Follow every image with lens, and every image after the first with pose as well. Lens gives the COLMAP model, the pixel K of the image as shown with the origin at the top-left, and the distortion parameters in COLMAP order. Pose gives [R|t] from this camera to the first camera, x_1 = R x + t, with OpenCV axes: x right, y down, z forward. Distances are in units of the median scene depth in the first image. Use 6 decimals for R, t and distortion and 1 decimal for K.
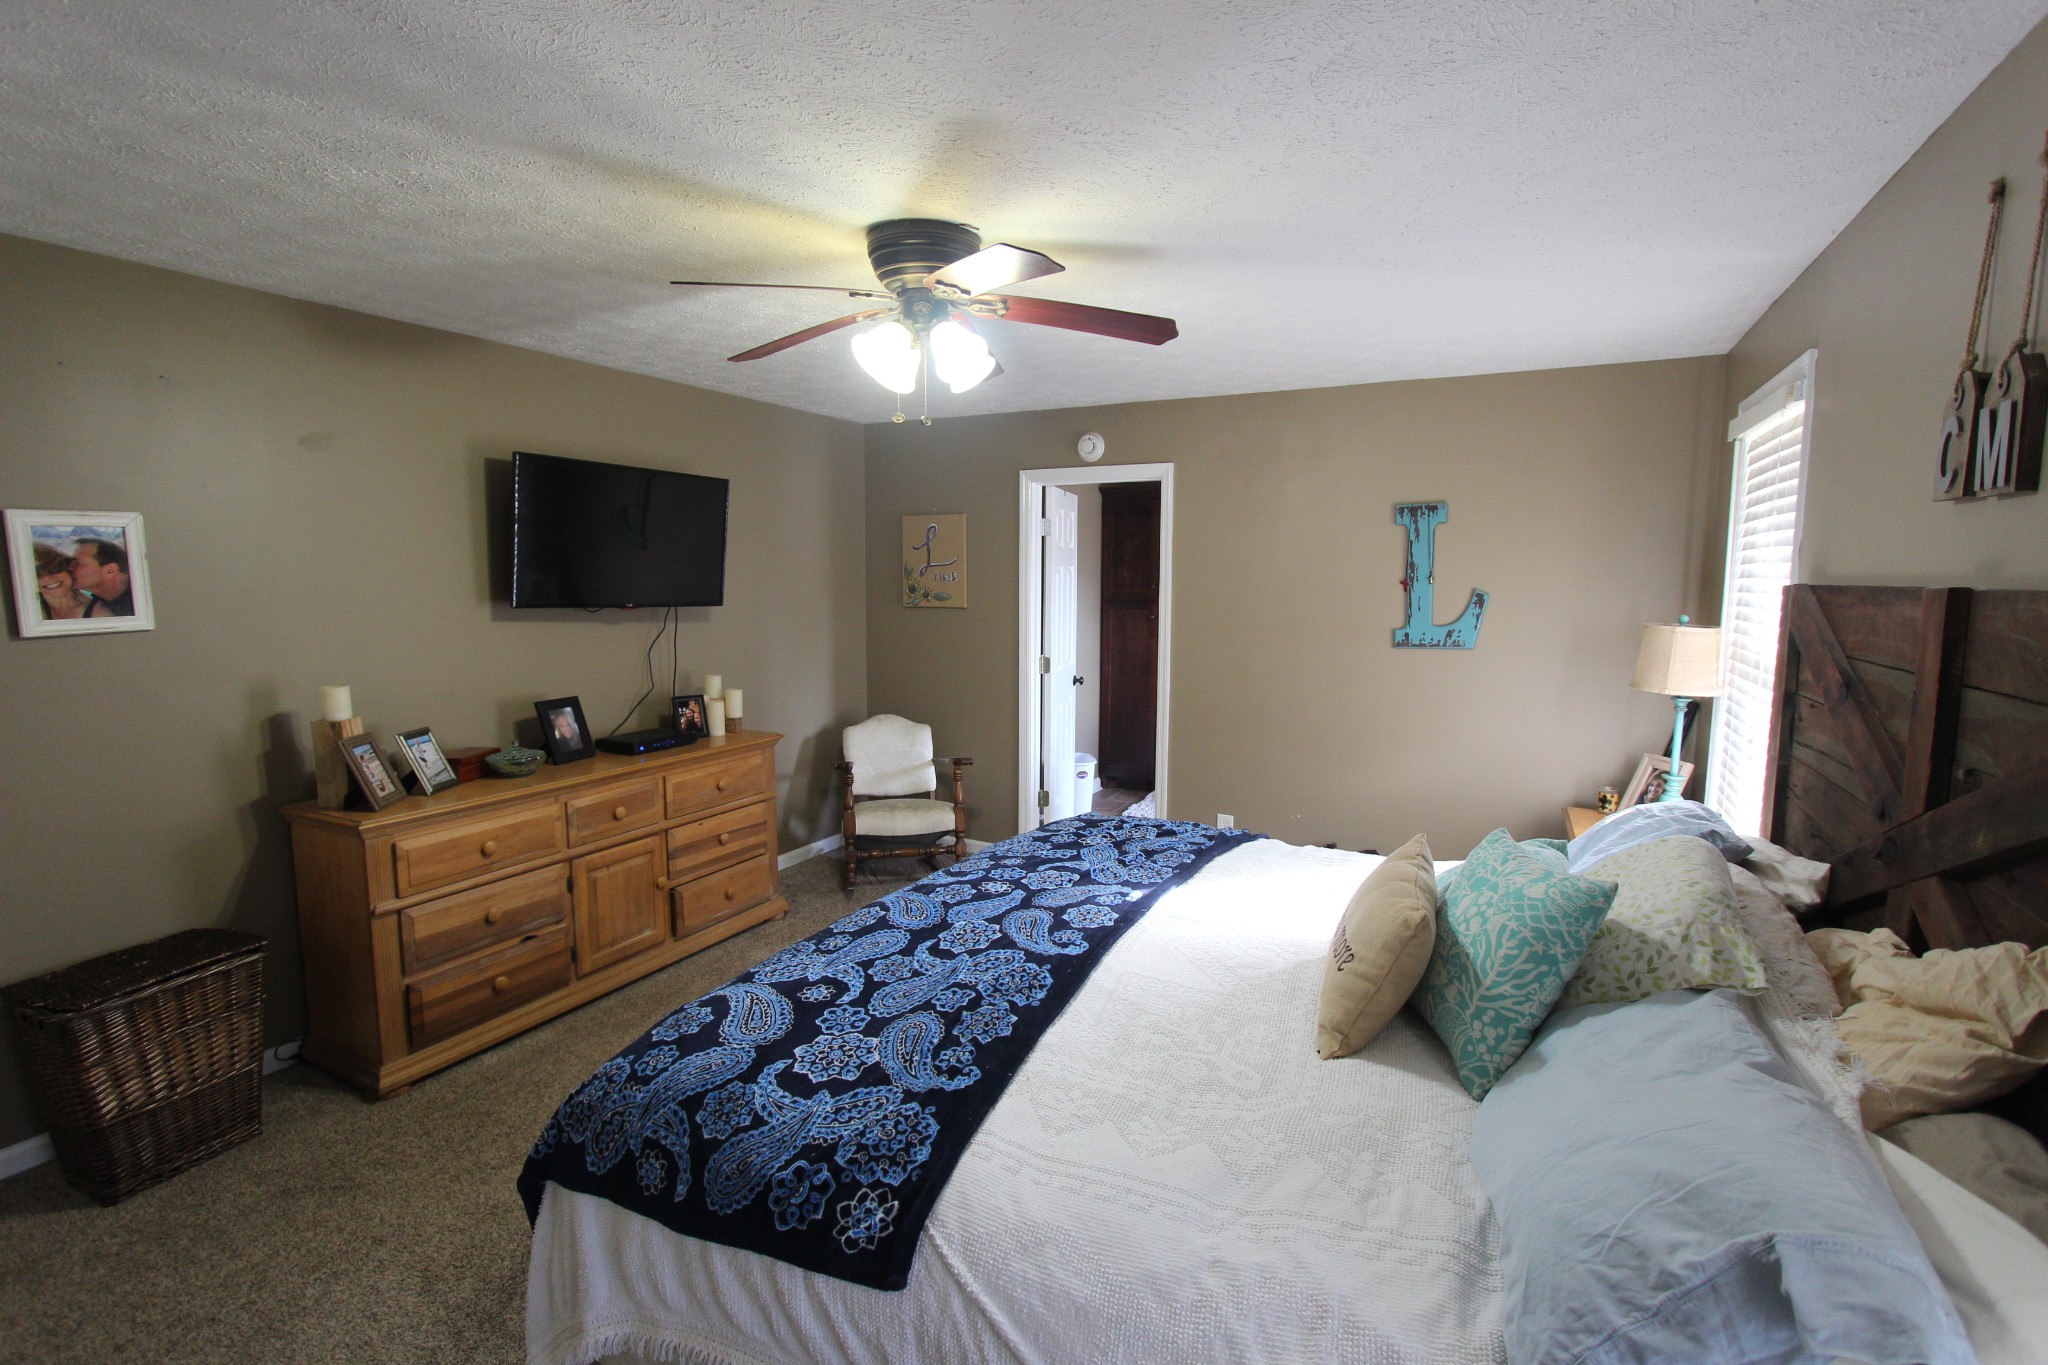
lens RADIAL K [[945.9, 0, 1033.0], [0, 945.9, 677.0], [0, 0, 1]] dist [-0.011915, 0.000348]
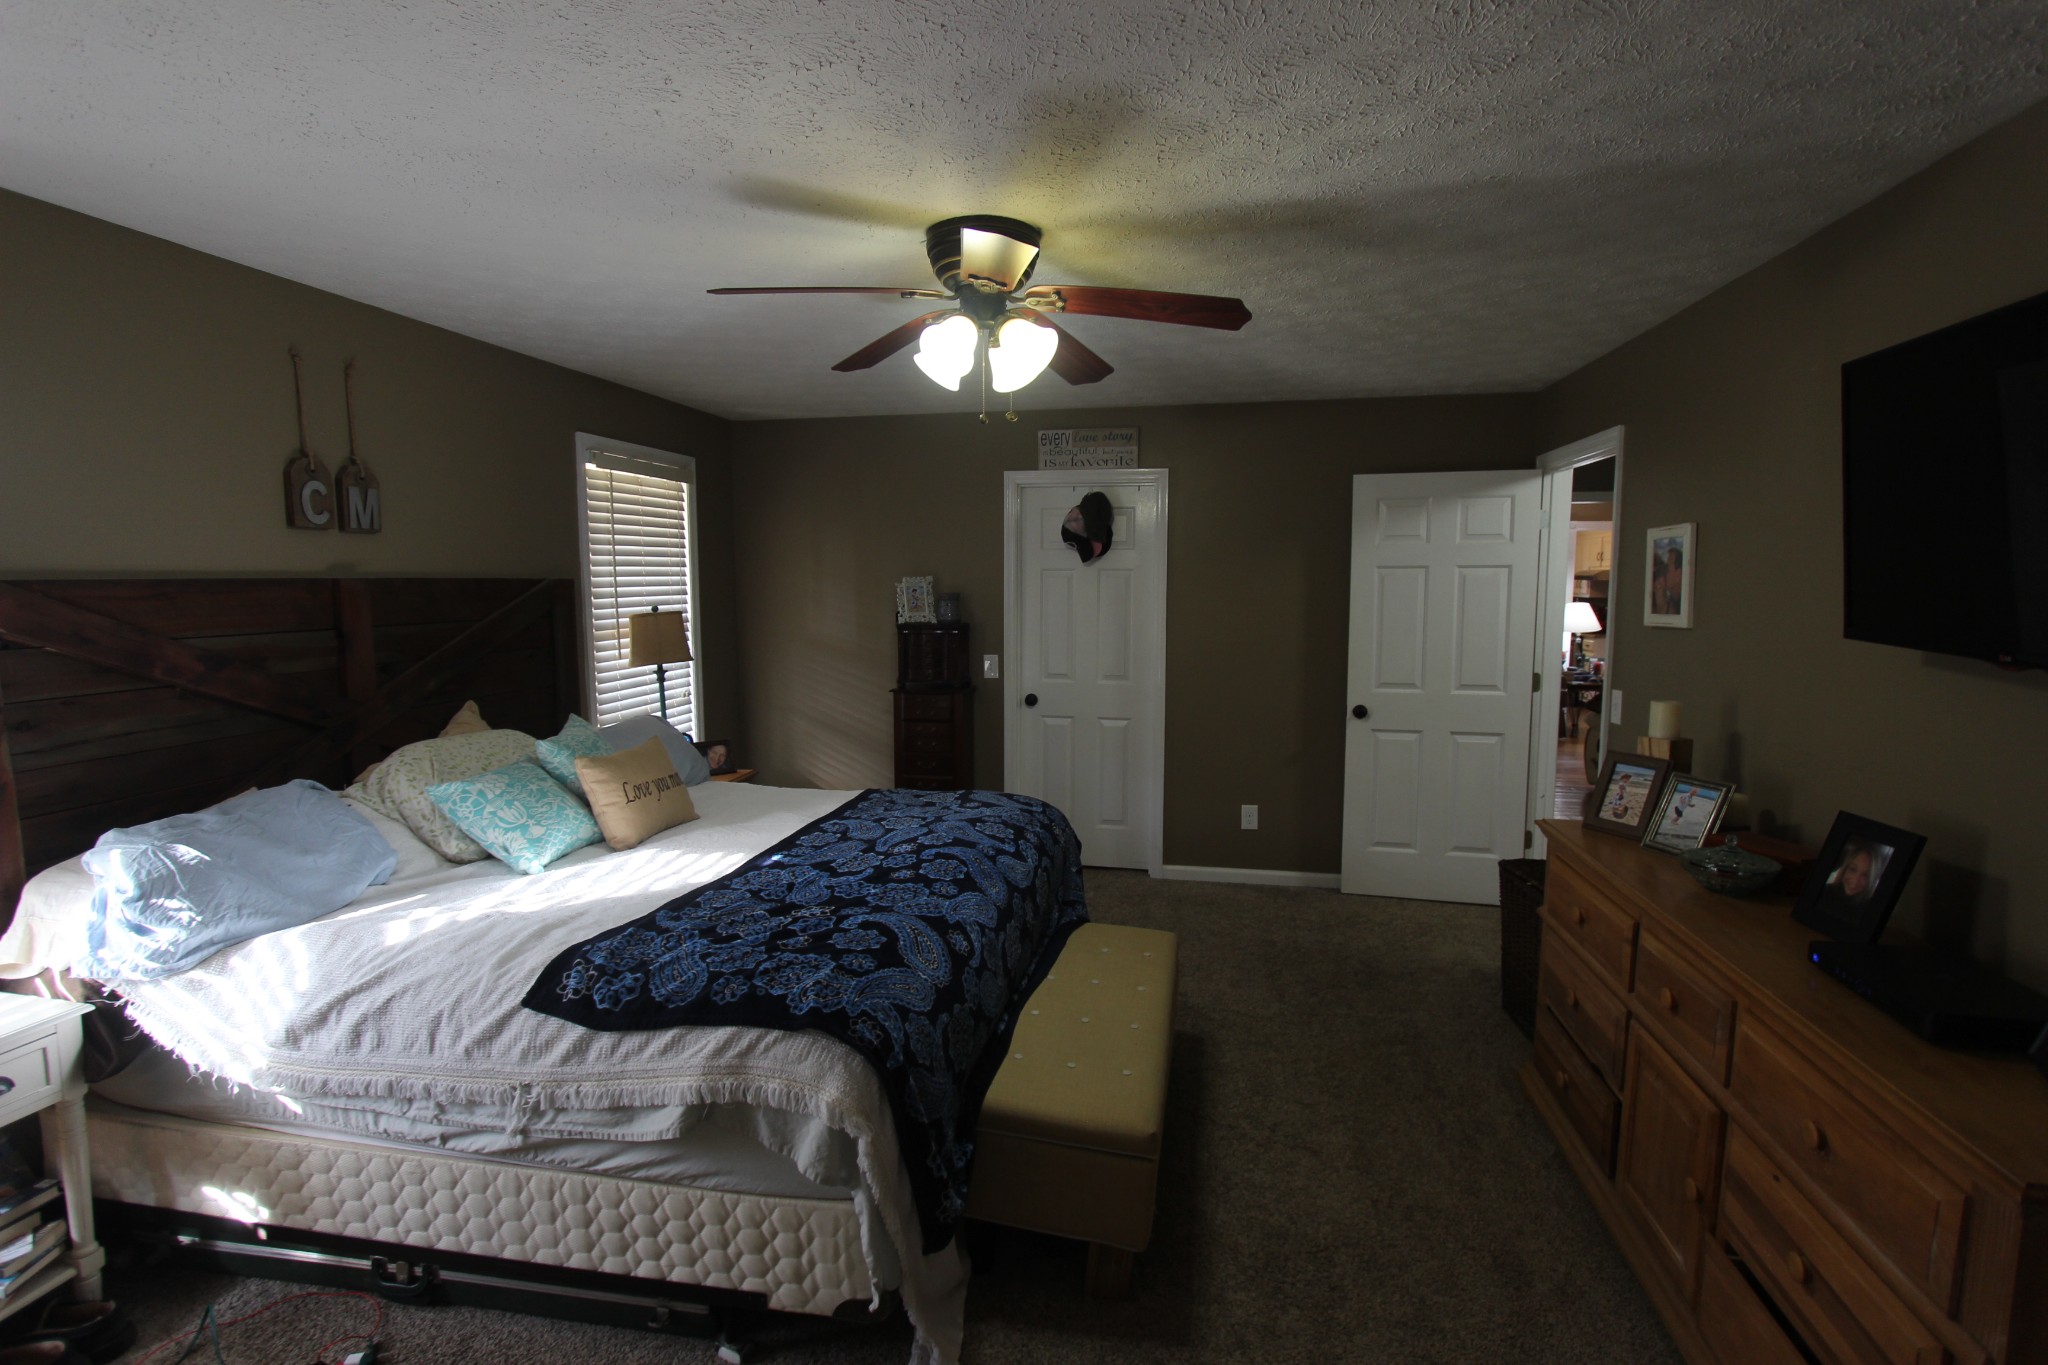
lens RADIAL K [[945.9, 0, 1033.0], [0, 945.9, 677.0], [0, 0, 1]] dist [-0.011915, 0.000348]
pose [[-0.961118, 0.023452, -0.275139, 0.115877], [-0.035571, 0.977571, 0.207581, -0.215405], [0.273836, 0.209297, -0.938727, 2.003377]]
